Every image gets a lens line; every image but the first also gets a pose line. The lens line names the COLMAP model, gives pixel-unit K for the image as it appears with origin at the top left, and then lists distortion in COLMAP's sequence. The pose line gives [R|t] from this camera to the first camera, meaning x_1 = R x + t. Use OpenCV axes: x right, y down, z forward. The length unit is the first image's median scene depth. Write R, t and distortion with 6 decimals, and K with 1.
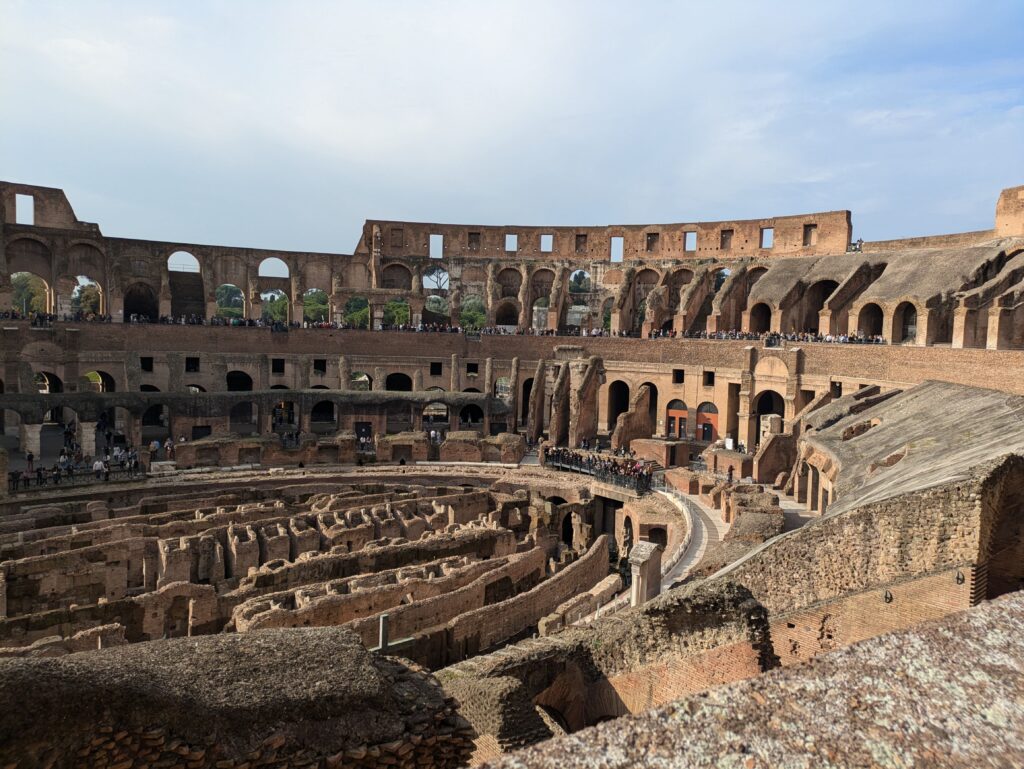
lens RADIAL K [[776.8, 0, 511.4], [0, 776.8, 384.9], [0, 0, 1]] dist [0.028764, -0.005238]
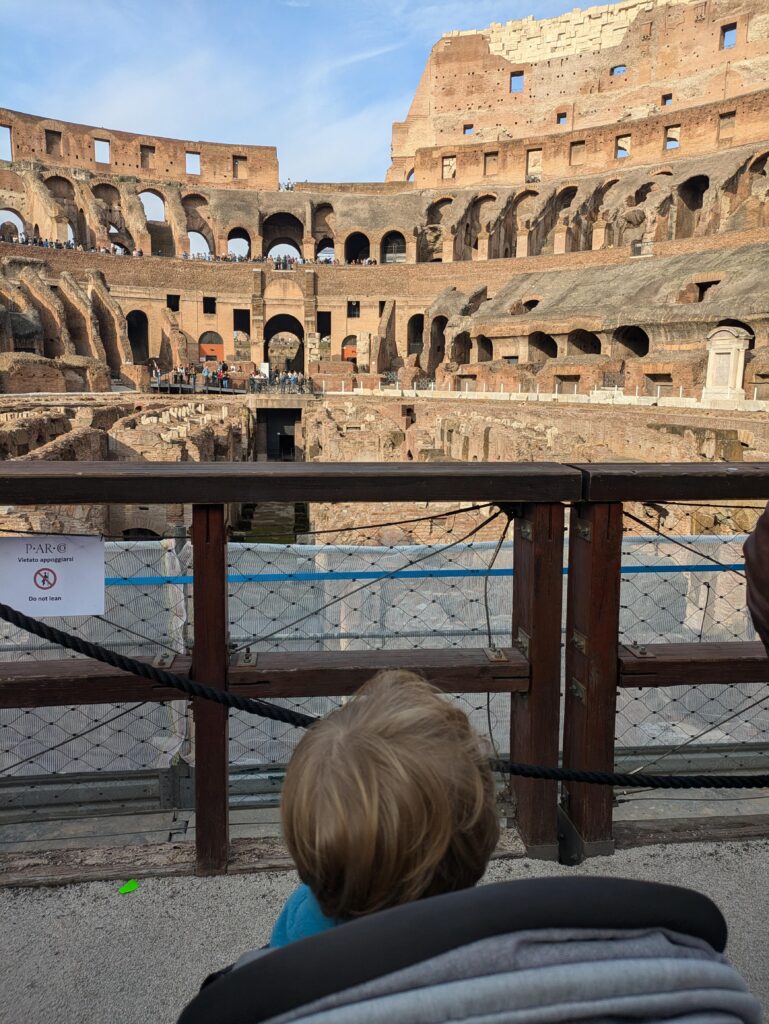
lens RADIAL K [[776.8, 0, 383.4], [0, 776.8, 509.5], [0, 0, 1]] dist [0.028764, -0.005238]
pose [[0.499093, -0.163278, 0.851027, -0.461315], [0.074573, 0.986537, 0.145543, 0.110145], [-0.863334, -0.009176, 0.504550, 0.356494]]
